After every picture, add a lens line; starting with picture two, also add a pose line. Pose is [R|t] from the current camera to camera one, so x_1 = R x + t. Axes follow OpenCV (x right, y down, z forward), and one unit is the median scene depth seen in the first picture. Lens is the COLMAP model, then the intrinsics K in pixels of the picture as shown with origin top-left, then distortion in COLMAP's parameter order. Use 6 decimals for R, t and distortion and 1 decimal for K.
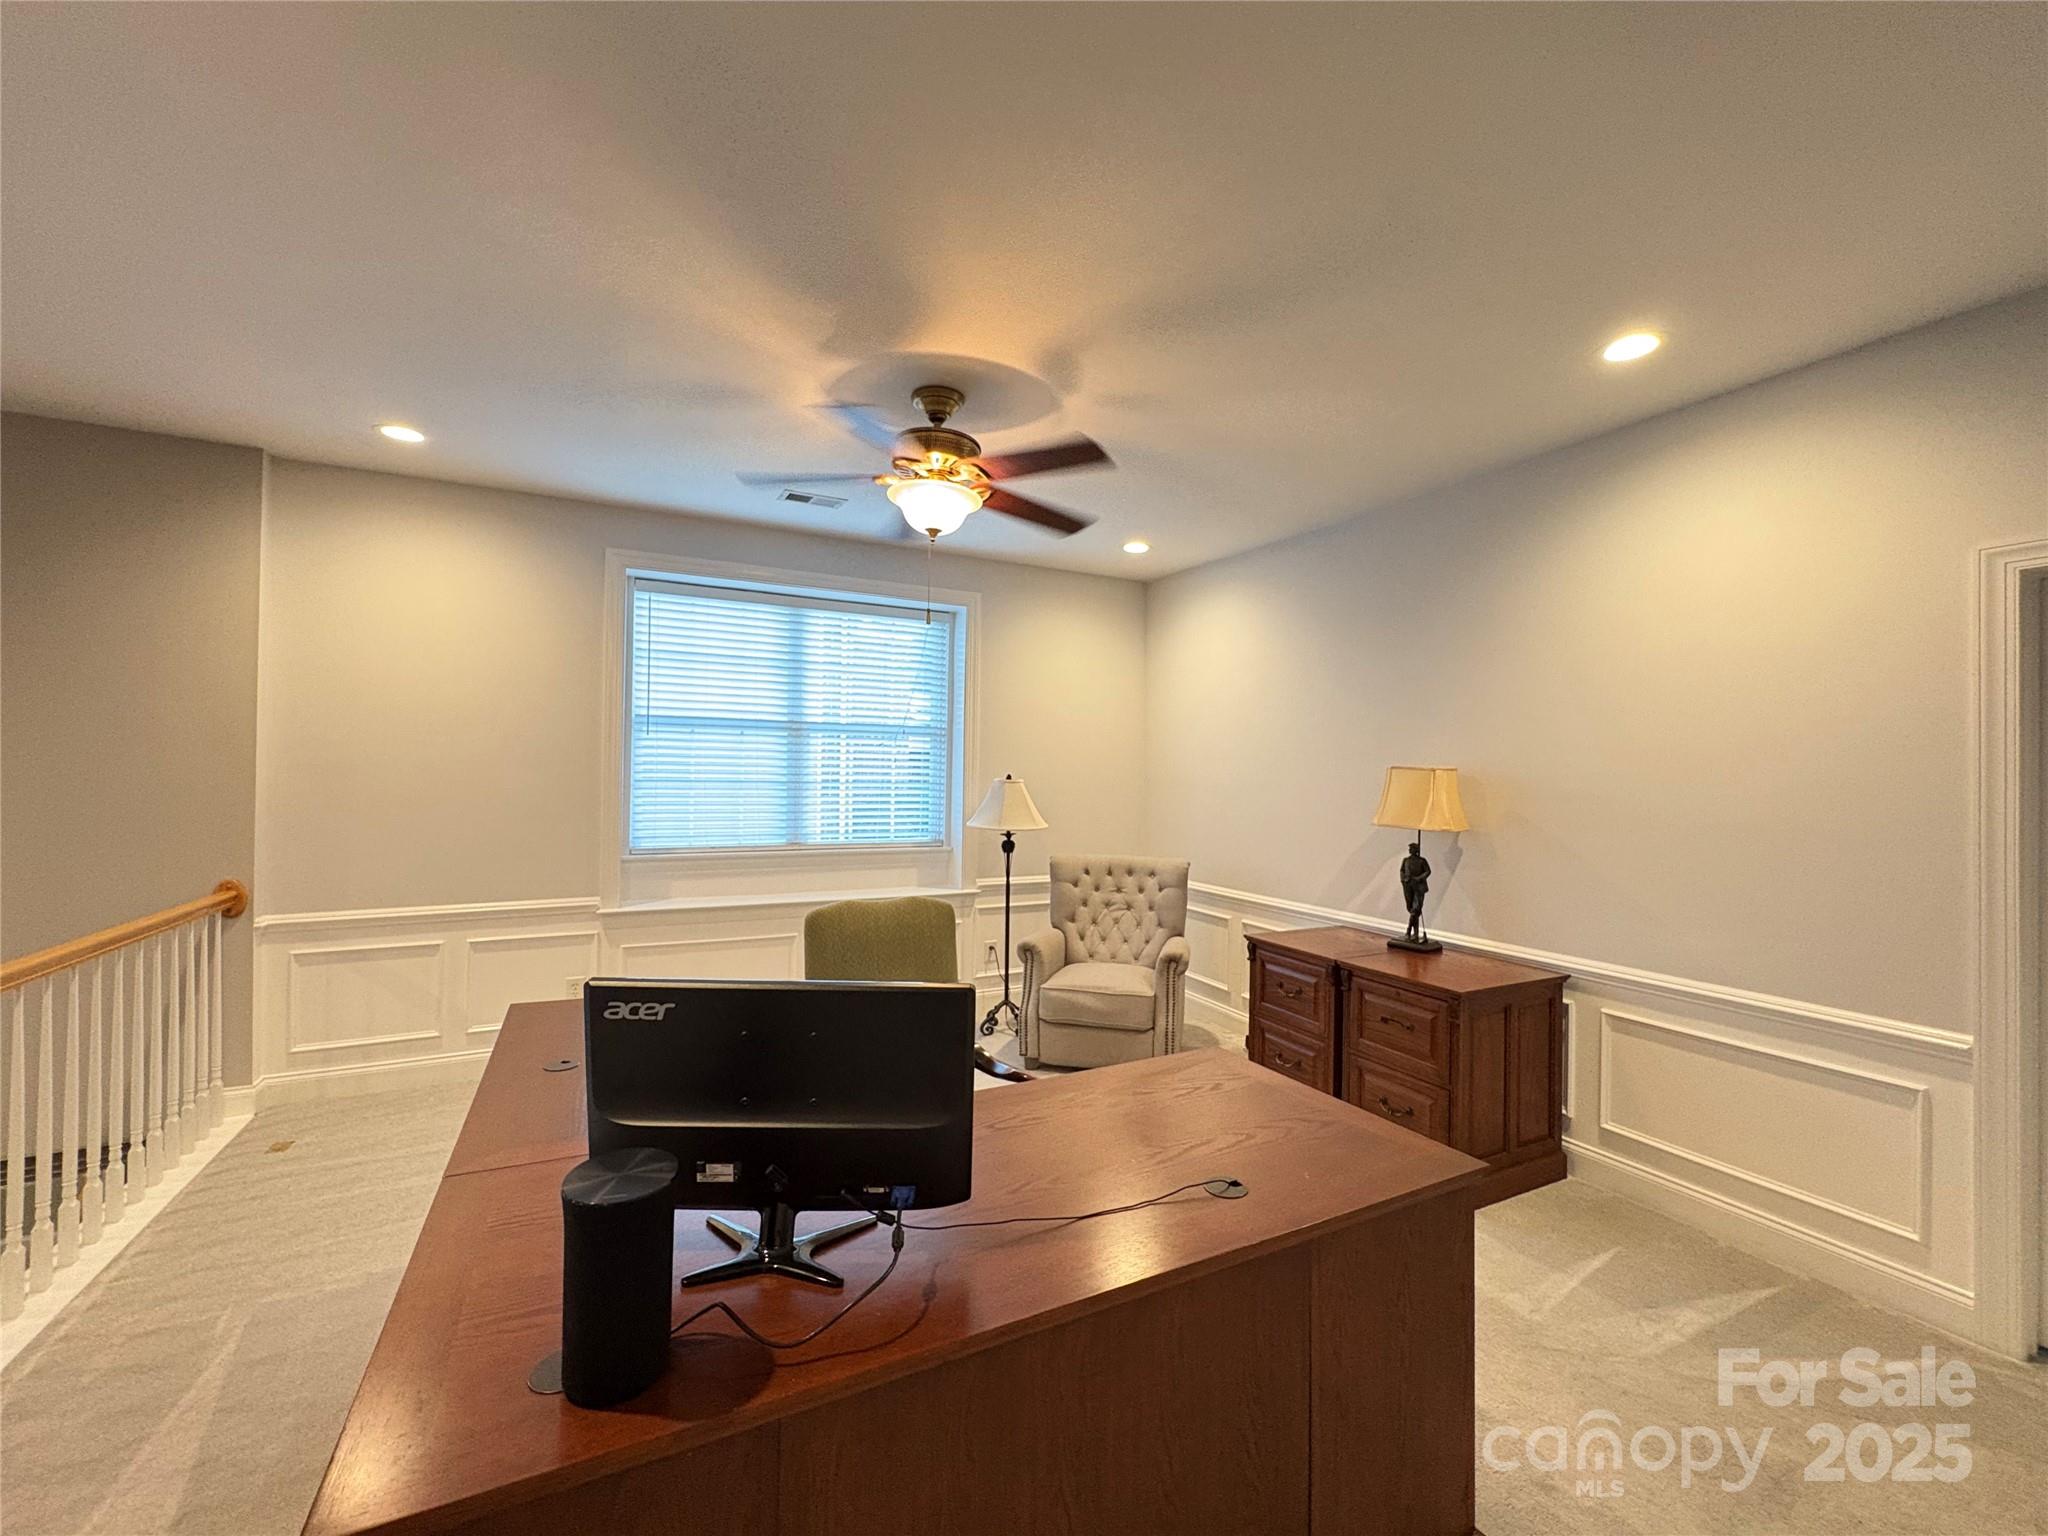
lens RADIAL K [[819.9, 0, 1020.8], [0, 819.9, 768.0], [0, 0, 1]] dist [-0.001121, -0.000321]
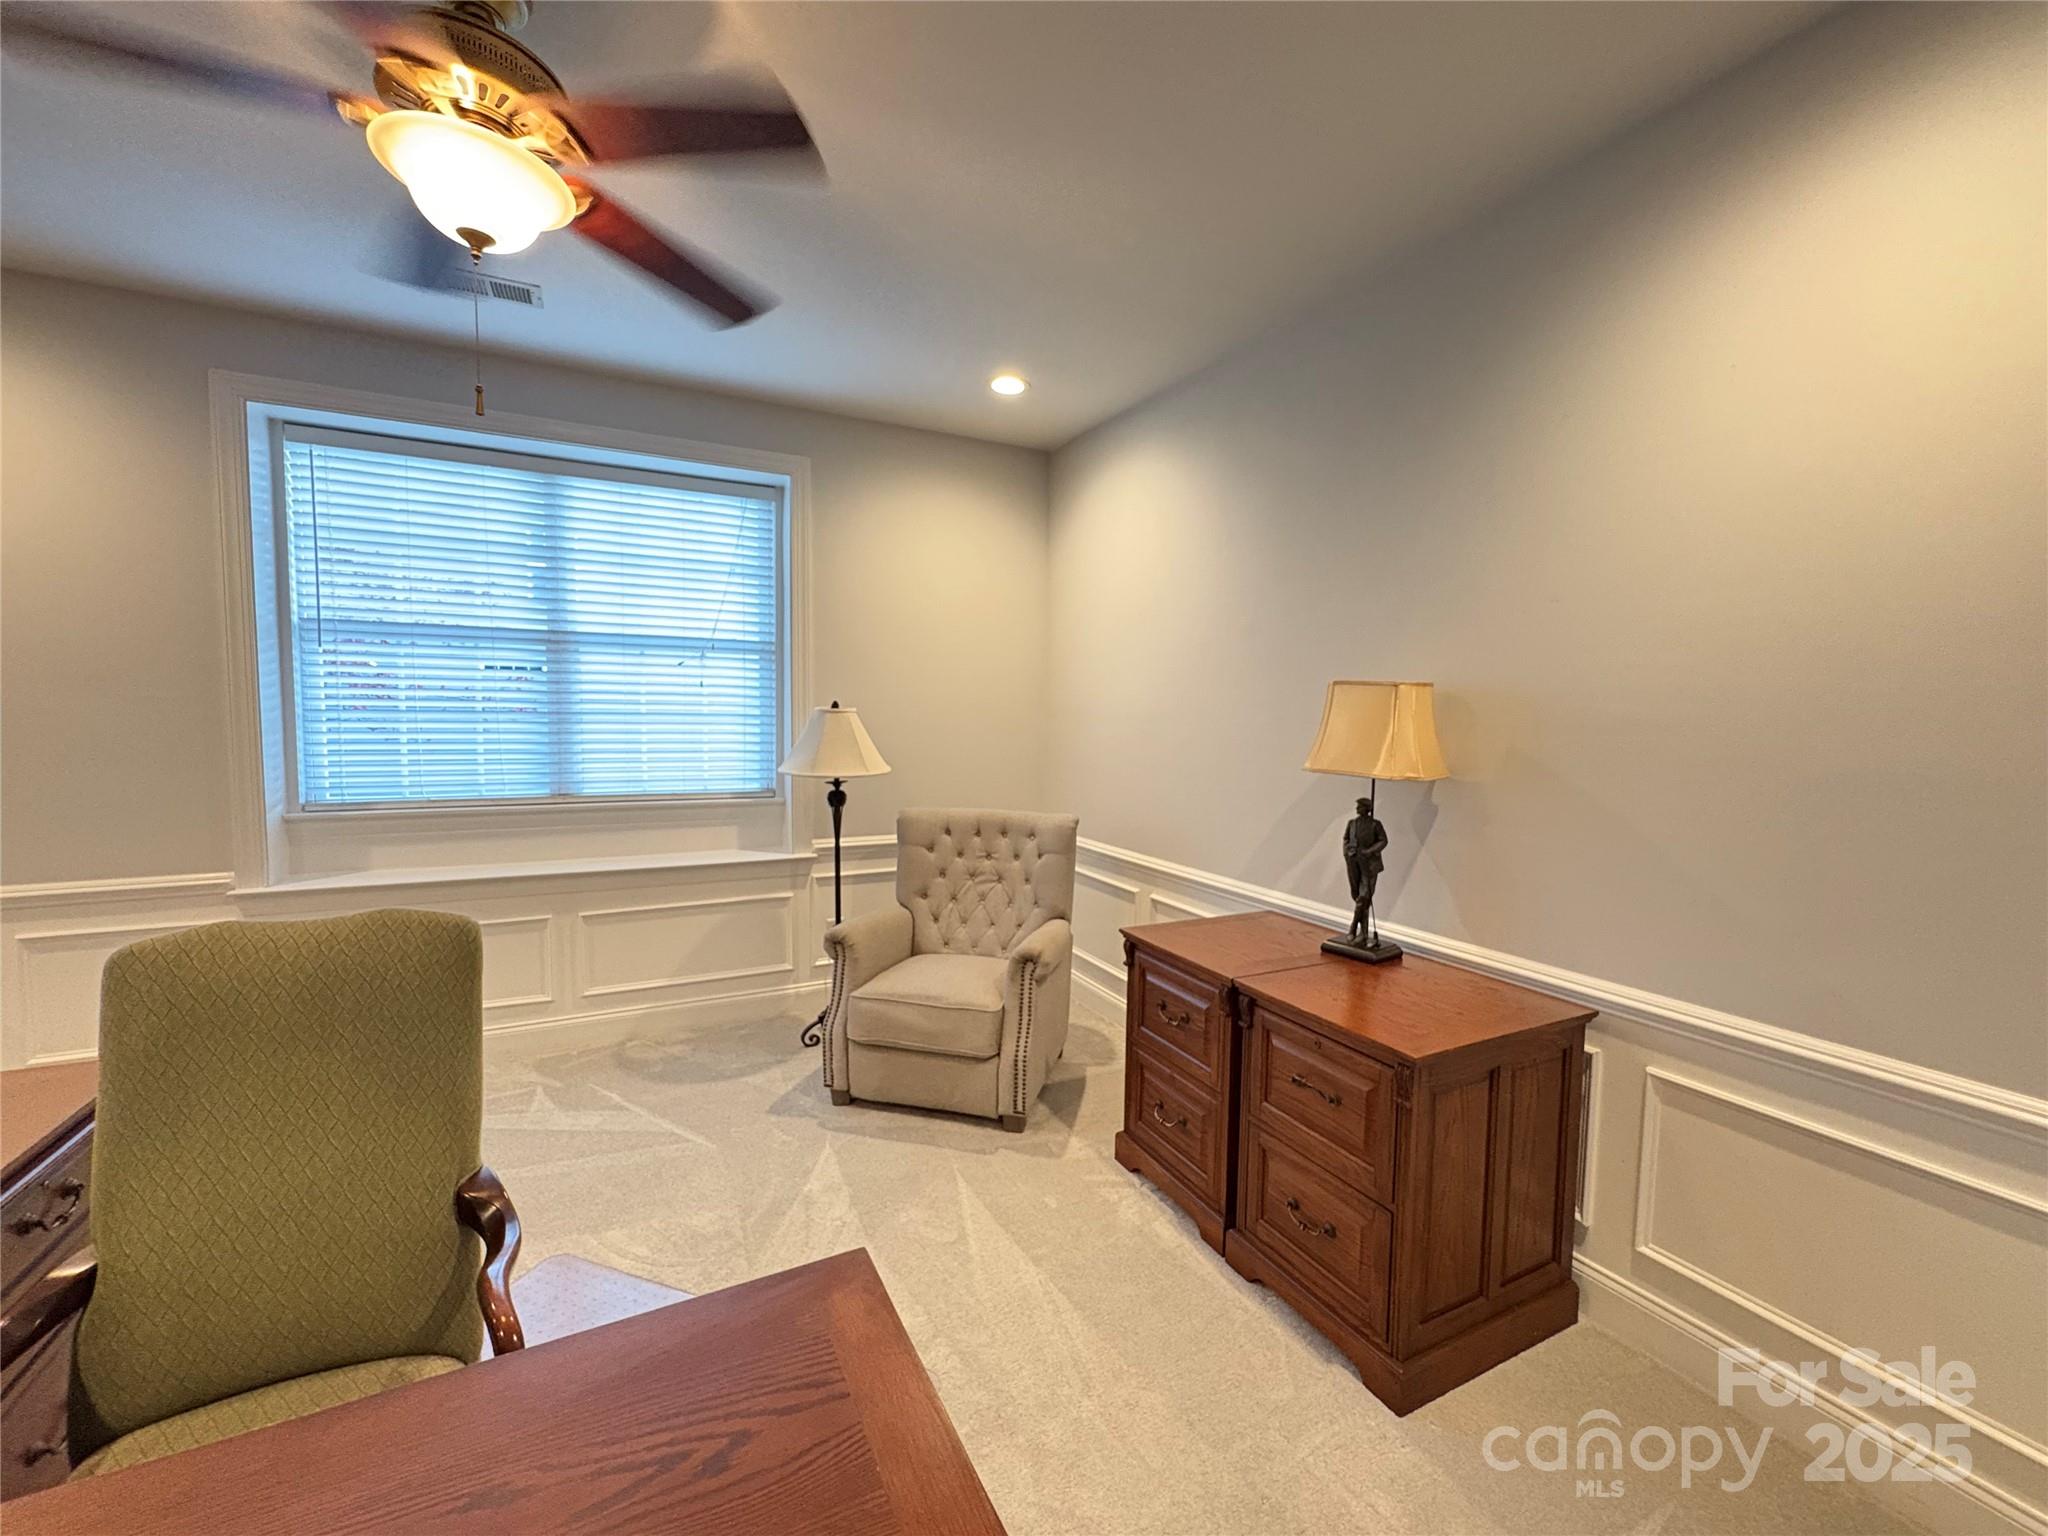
lens RADIAL K [[819.9, 0, 1024.0], [0, 819.9, 768.0], [0, 0, 1]] dist [-0.001121, -0.000321]
pose [[0.999996, -0.001833, -0.002010, 0.185592], [0.001971, 0.997483, 0.070881, 0.018598], [0.001875, -0.070885, 0.997483, 0.308086]]
